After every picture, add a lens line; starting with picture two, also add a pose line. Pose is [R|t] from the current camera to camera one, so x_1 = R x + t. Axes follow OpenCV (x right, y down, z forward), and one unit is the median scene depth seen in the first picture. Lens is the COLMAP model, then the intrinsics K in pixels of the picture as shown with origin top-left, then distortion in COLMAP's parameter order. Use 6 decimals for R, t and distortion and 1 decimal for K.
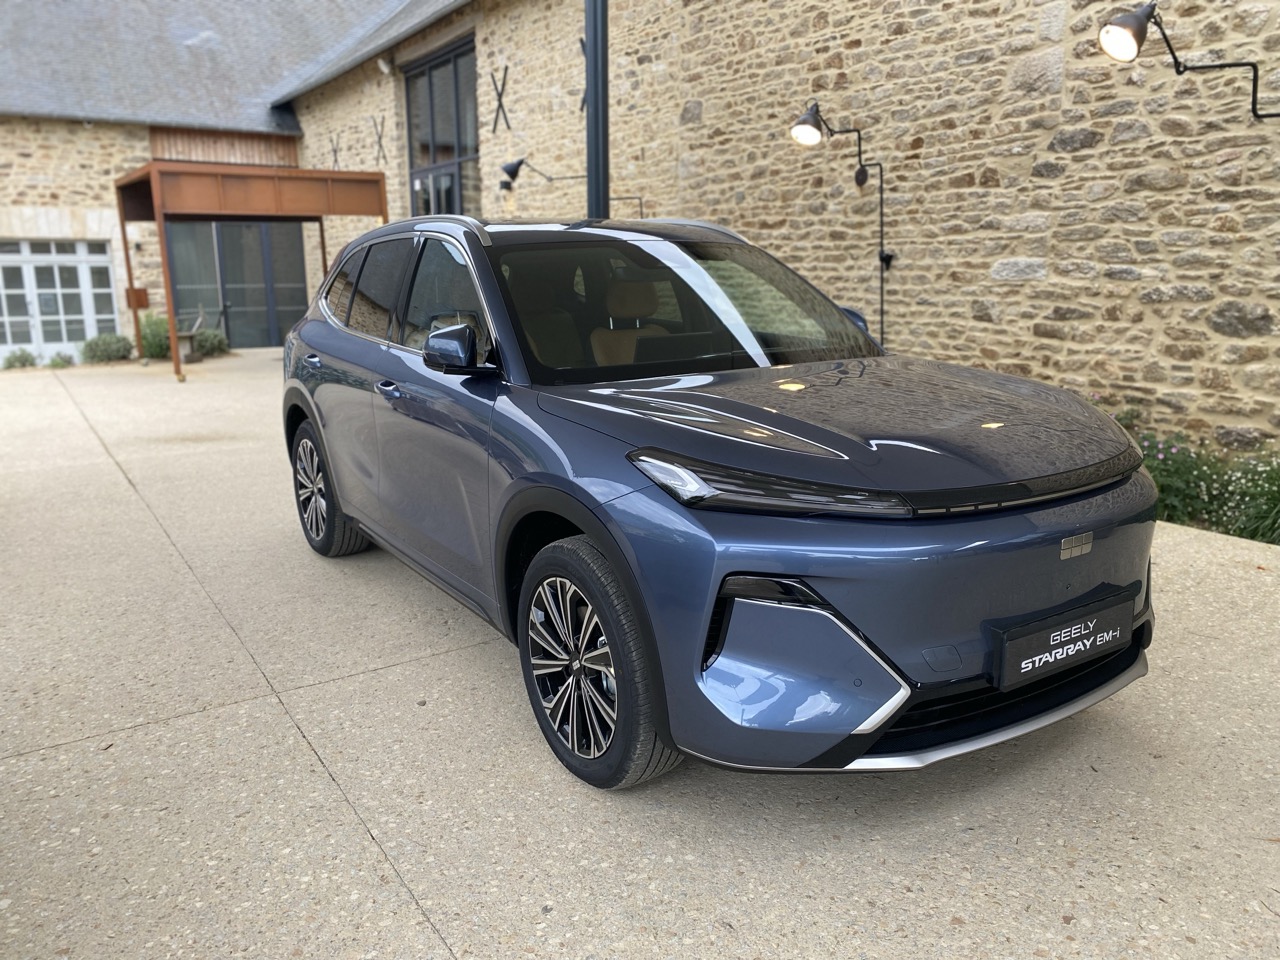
lens RADIAL K [[973.8, 0, 645.0], [0, 973.8, 481.5], [0, 0, 1]] dist [0.019694, -0.015371]
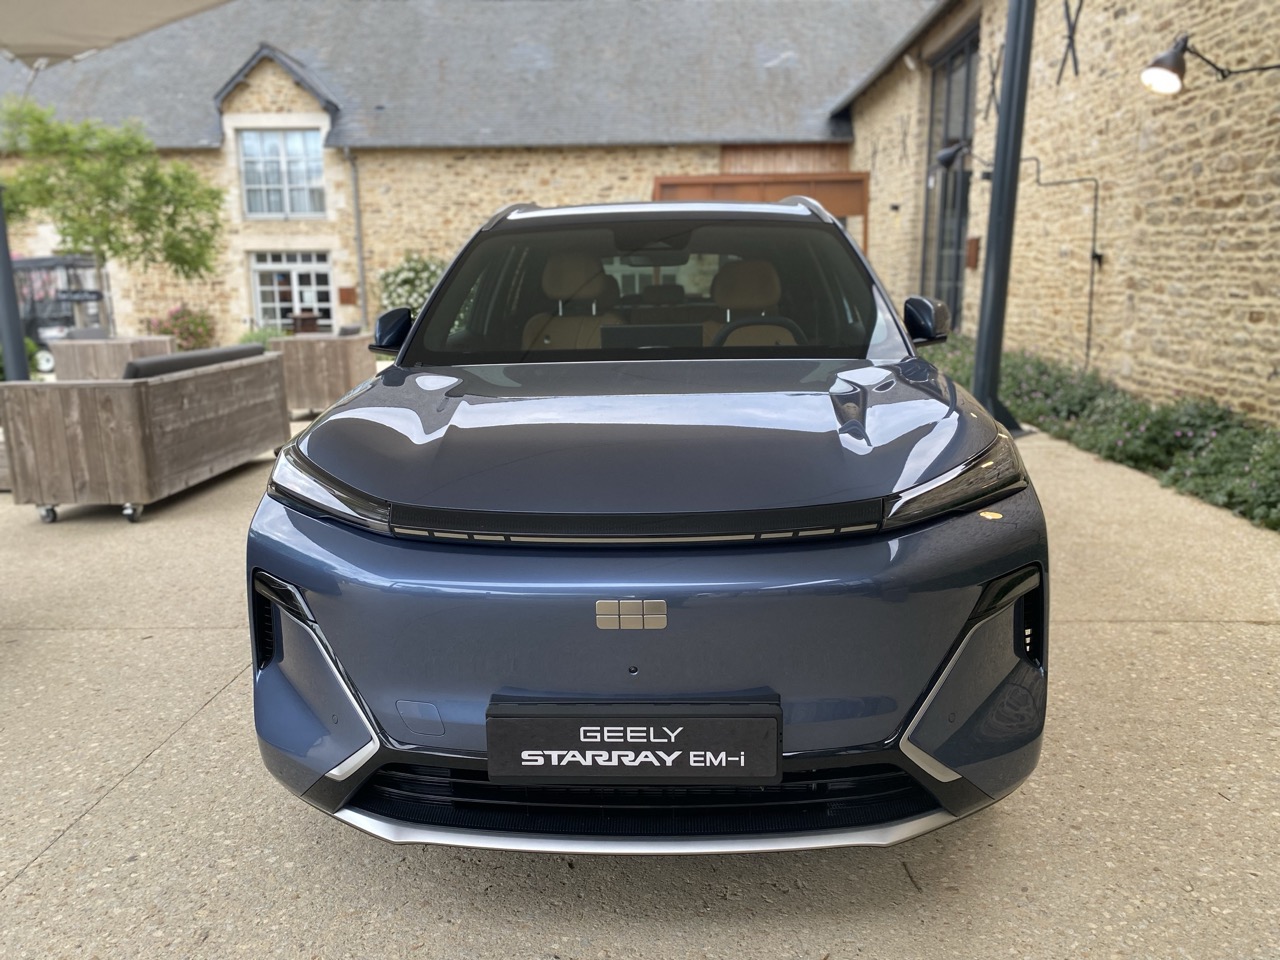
lens RADIAL K [[973.8, 0, 642.0], [0, 973.8, 484.1], [0, 0, 1]] dist [0.019694, -0.015371]
pose [[0.812157, 0.116417, -0.571707, 0.248294], [-0.117990, 0.992416, 0.034473, -0.016133], [0.571384, 0.039458, 0.819734, 0.122571]]
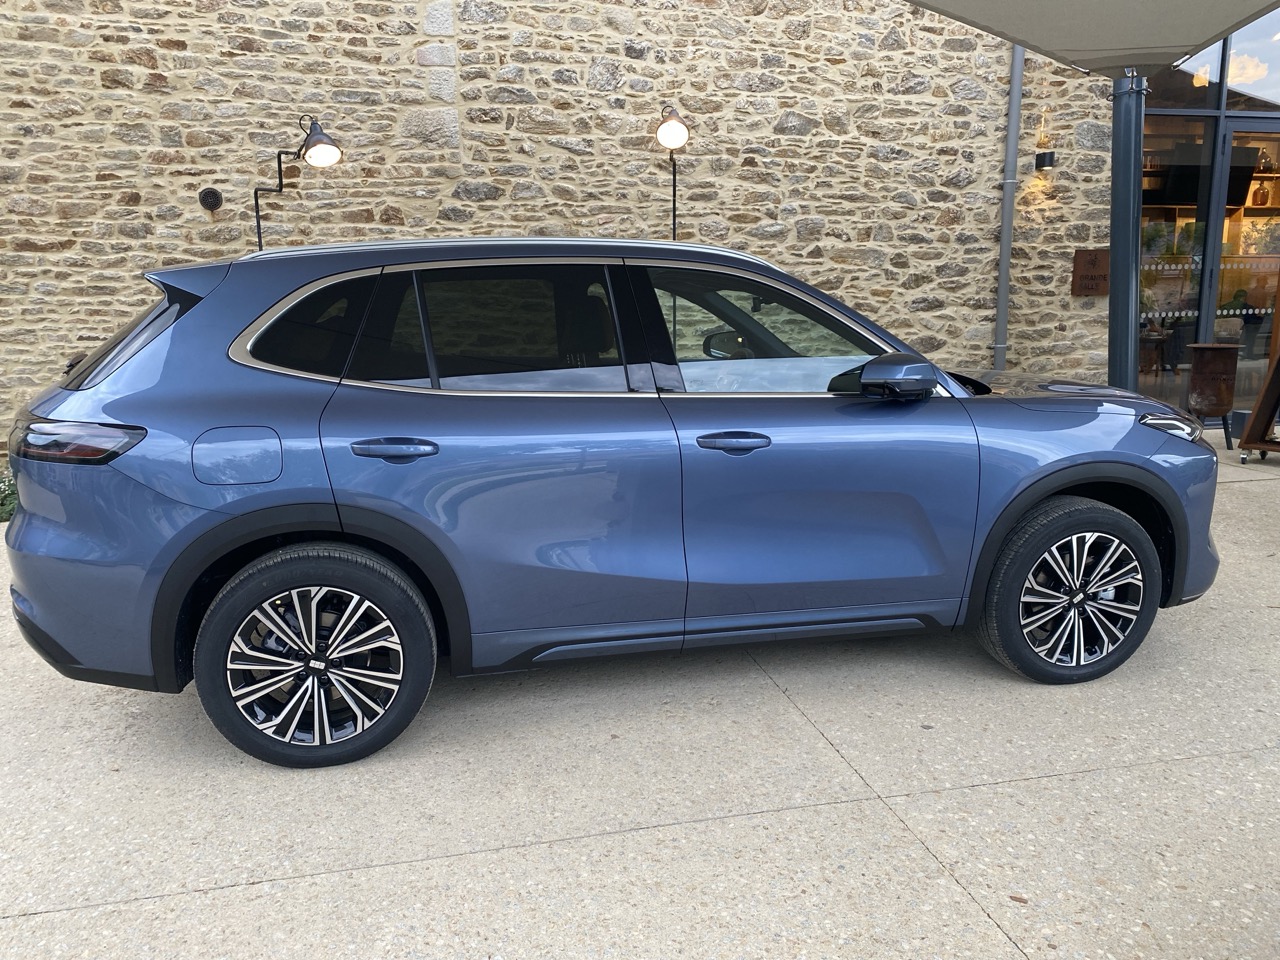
lens RADIAL K [[973.8, 0, 645.8], [0, 973.8, 480.7], [0, 0, 1]] dist [0.019694, -0.015371]
pose [[0.345081, -0.174714, 0.922168, -0.497019], [0.208037, 0.972320, 0.106366, -0.076771], [-0.915227, 0.155140, 0.371876, 0.349236]]
